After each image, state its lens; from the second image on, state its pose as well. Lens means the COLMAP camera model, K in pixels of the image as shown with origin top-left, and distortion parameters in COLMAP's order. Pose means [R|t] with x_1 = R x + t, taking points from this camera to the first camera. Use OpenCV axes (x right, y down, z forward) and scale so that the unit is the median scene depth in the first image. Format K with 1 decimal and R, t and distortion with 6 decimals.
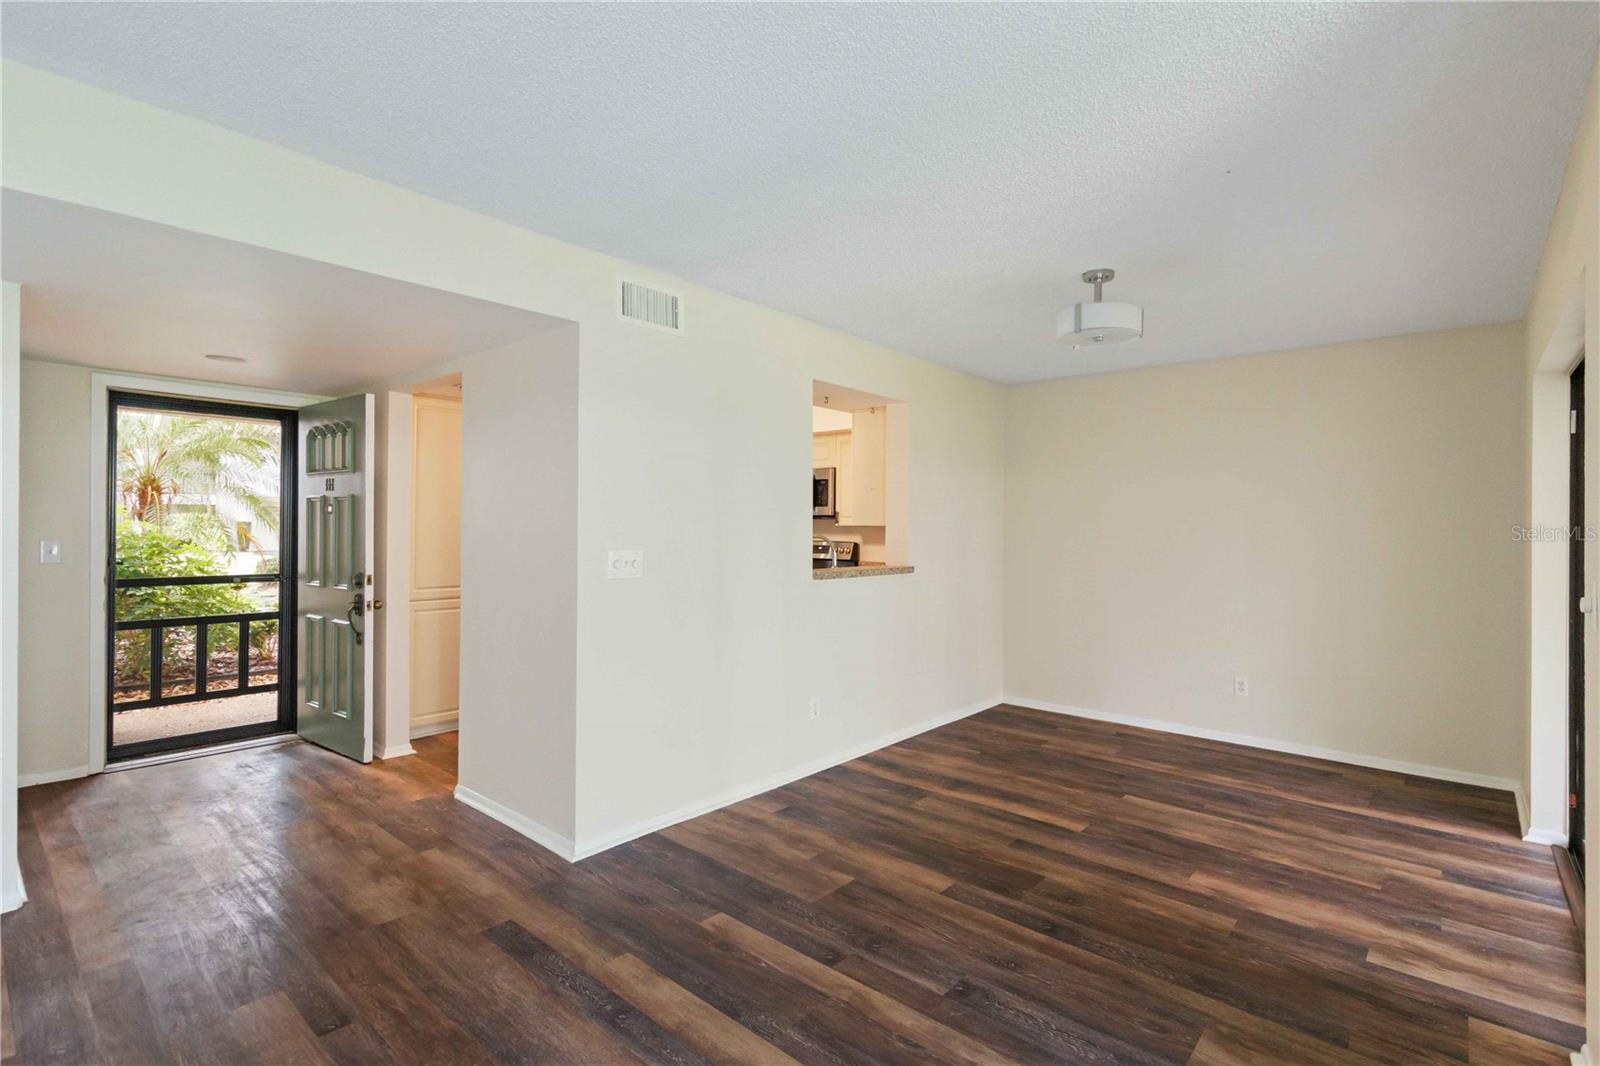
lens RADIAL K [[750.5, 0, 817.2], [0, 750.5, 527.6], [0, 0, 1]] dist [0.000762, 0.000018]
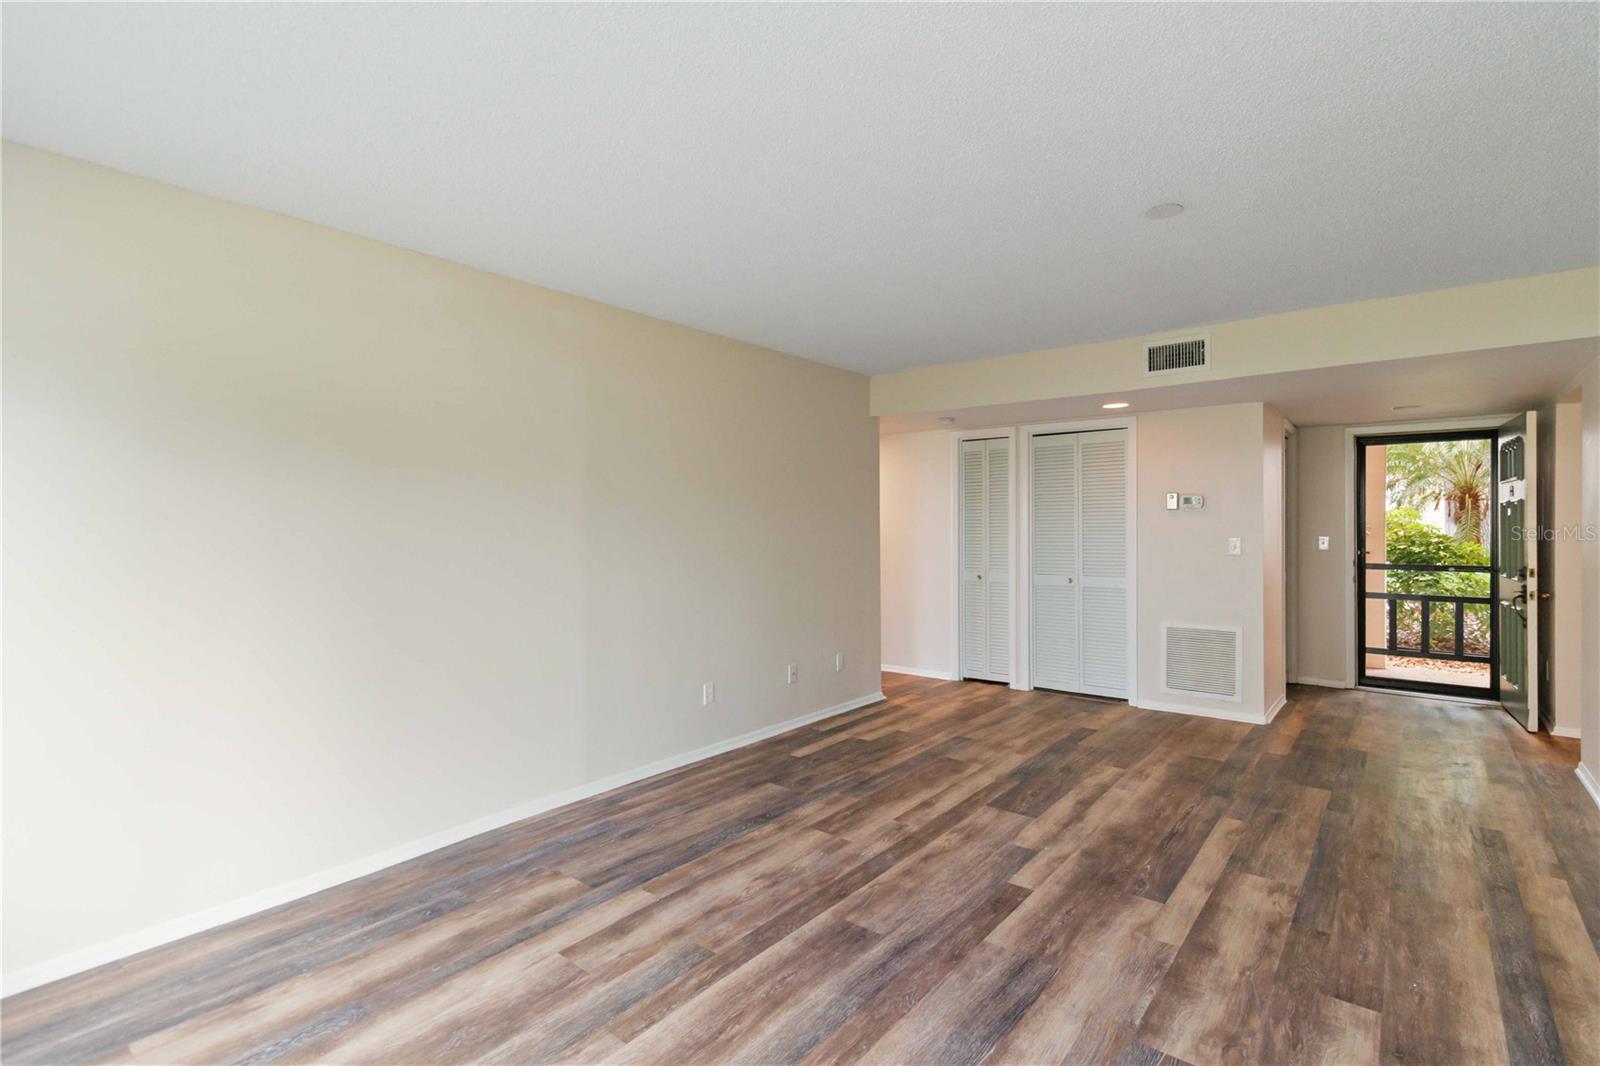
lens RADIAL K [[750.5, 0, 819.7], [0, 750.5, 522.1], [0, 0, 1]] dist [0.000762, 0.000018]
pose [[0.037073, -0.012356, -0.999236, 0.492381], [0.001165, 0.999923, -0.012322, 0.004807], [0.999312, -0.000707, 0.037085, -0.125974]]
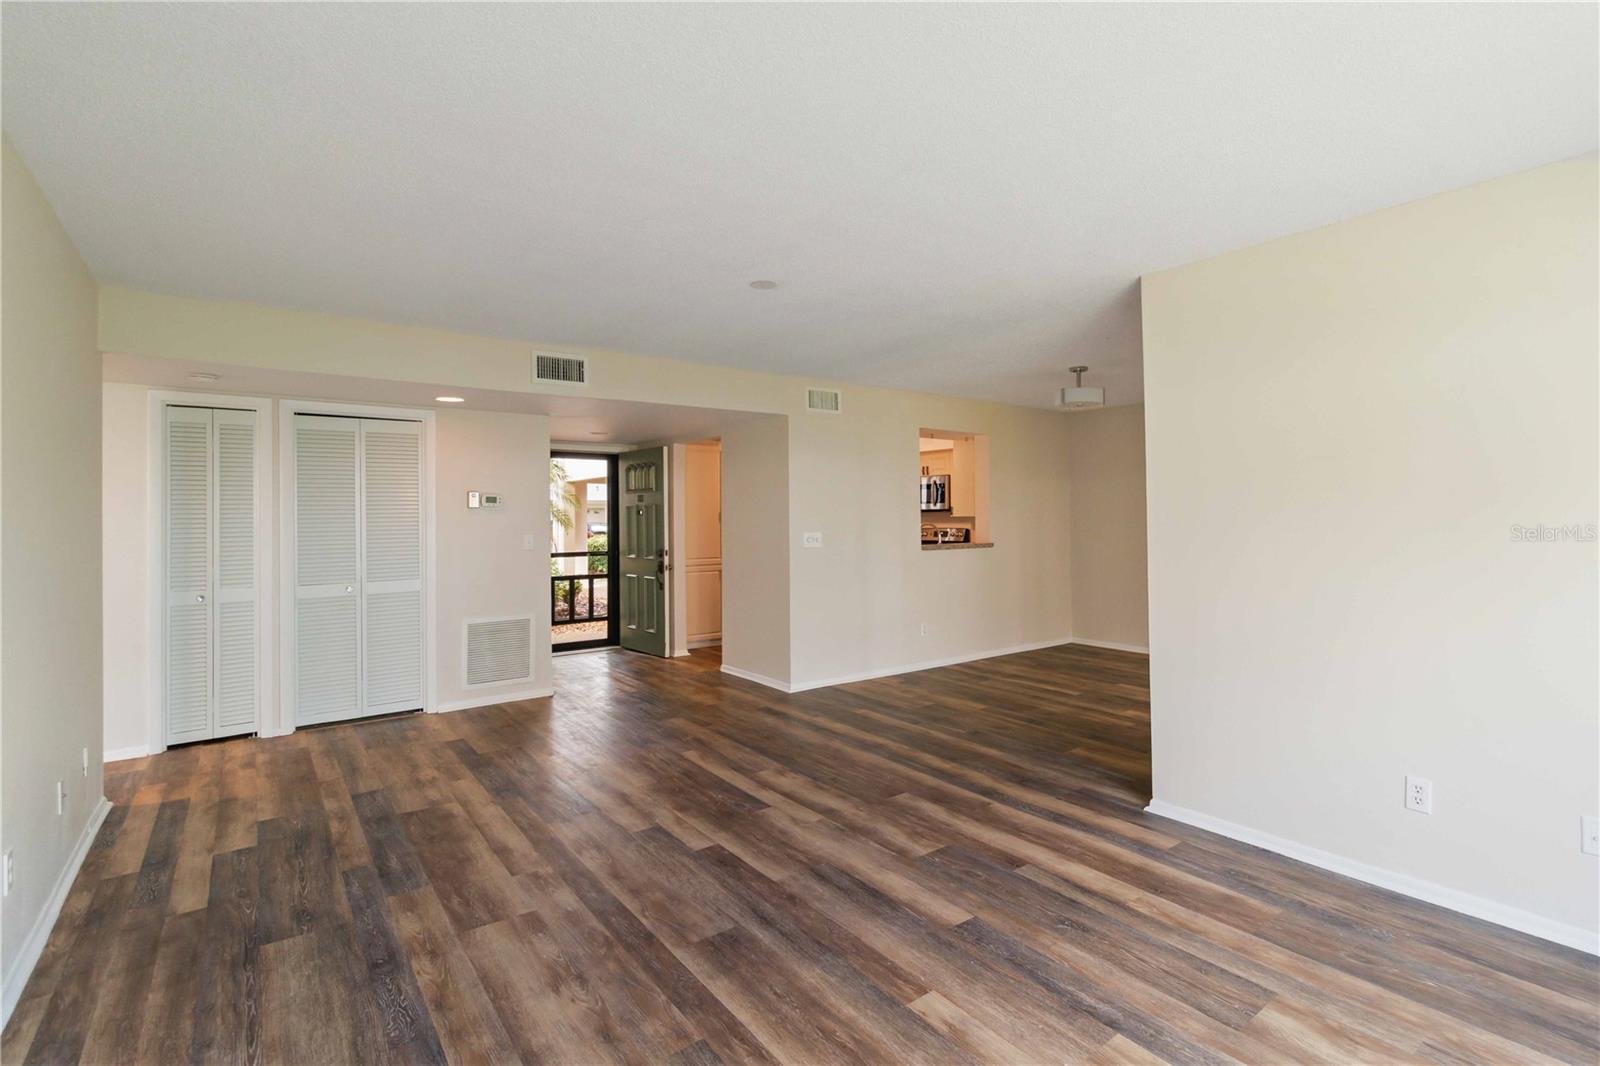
lens RADIAL K [[750.5, 0, 820.0], [0, 750.5, 516.8], [0, 0, 1]] dist [0.000762, 0.000018]
pose [[0.978382, -0.017343, -0.206075, 0.109415], [0.016898, 0.999850, -0.003917, -0.001302], [0.206112, 0.000350, 0.978528, -0.610717]]
